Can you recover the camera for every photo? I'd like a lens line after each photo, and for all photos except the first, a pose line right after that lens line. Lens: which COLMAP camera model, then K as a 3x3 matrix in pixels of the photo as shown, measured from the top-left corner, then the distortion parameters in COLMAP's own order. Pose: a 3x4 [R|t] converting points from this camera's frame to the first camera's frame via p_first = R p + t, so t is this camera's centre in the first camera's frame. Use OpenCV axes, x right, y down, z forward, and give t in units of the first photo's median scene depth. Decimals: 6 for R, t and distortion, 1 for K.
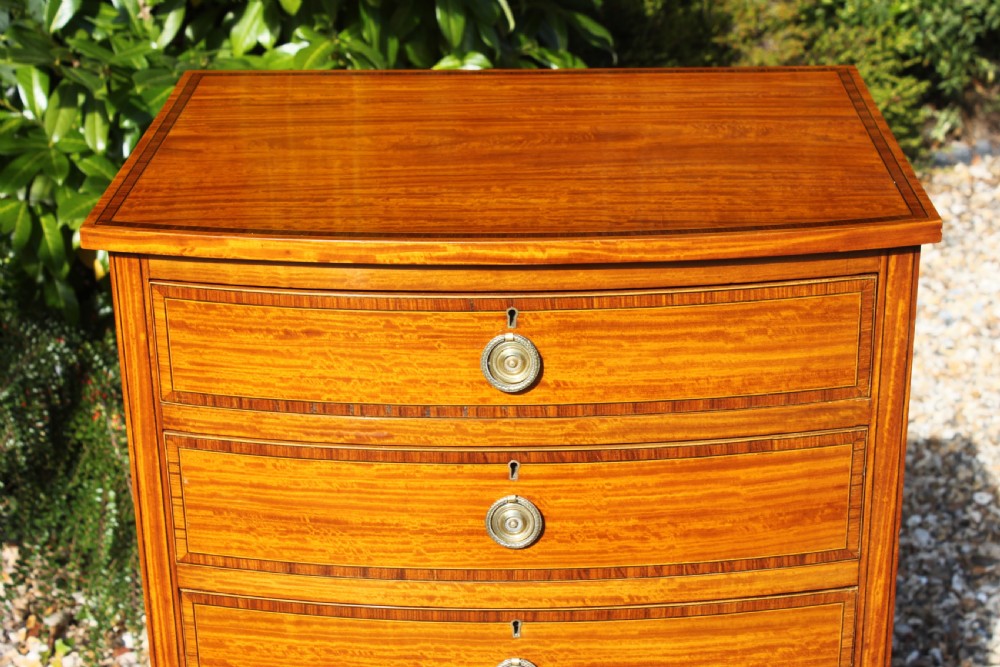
lens RADIAL K [[1905.3, 0, 514.0], [0, 1905.3, 346.0], [0, 0, 1]] dist [0.031217, 0.044616]
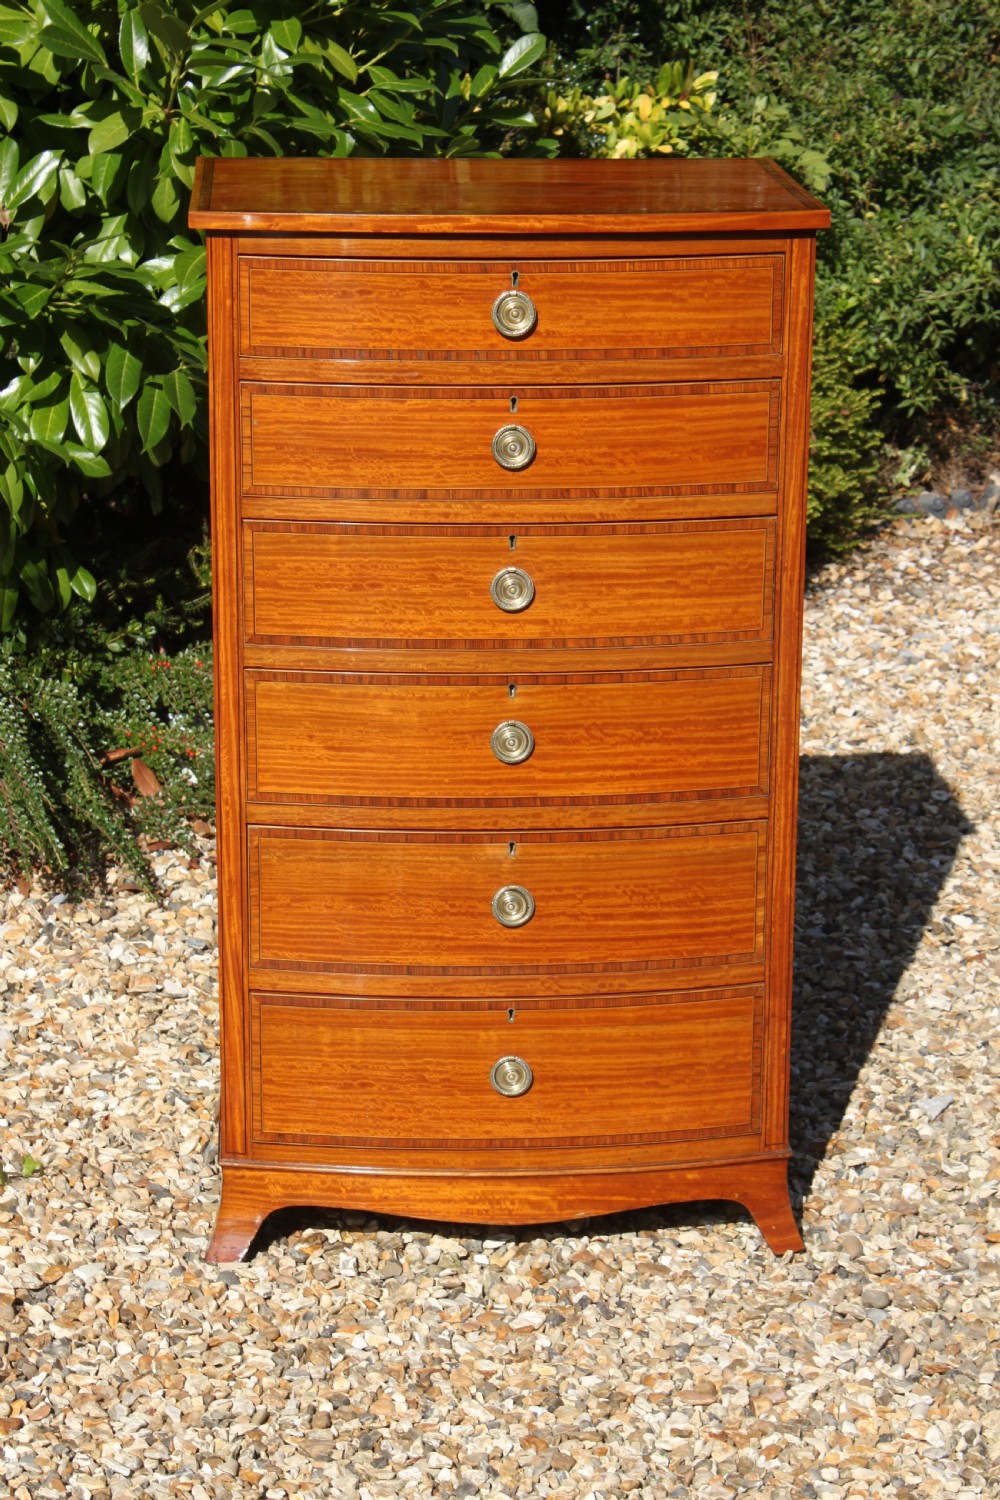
lens RADIAL K [[3551.3, 0, 500.0], [0, 3551.3, 750.0], [0, 0, 1]] dist [0.110249, 0.067029]
pose [[0.996411, -0.001568, 0.084635, -0.212295], [0.011868, 0.992541, -0.121334, 0.585235], [-0.083813, 0.121903, 0.988997, -1.358794]]
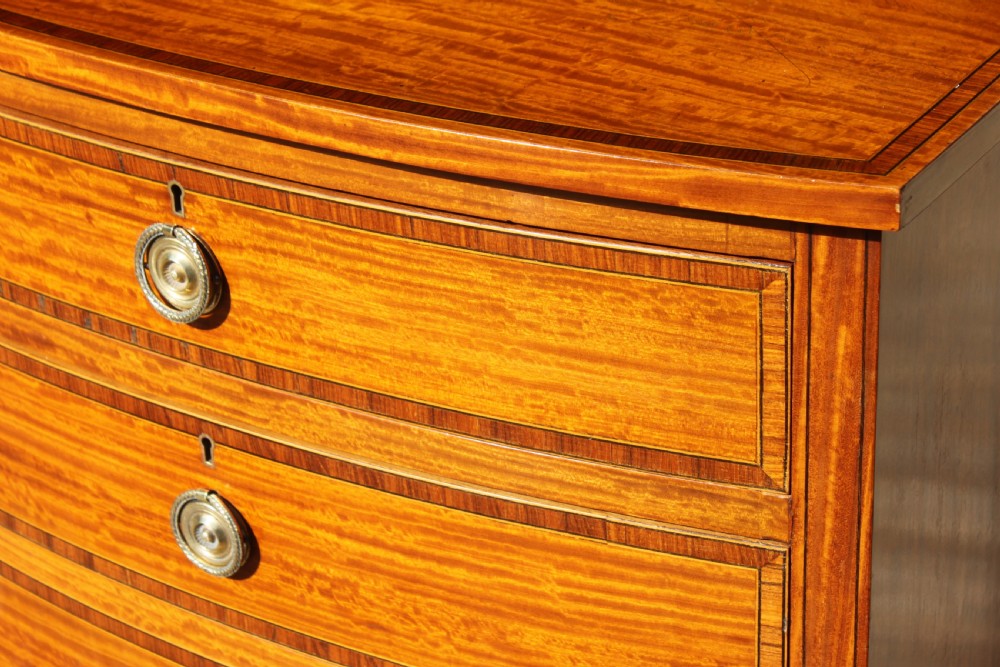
lens RADIAL K [[2367.6, 0, 500.0], [0, 2367.6, 333.5], [0, 0, 1]] dist [0.110249, 0.067029]
pose [[0.842527, 0.237737, -0.483352, 0.412638], [-0.174278, 0.969379, 0.173008, -0.109725], [0.509681, -0.061526, 0.858161, 0.411579]]
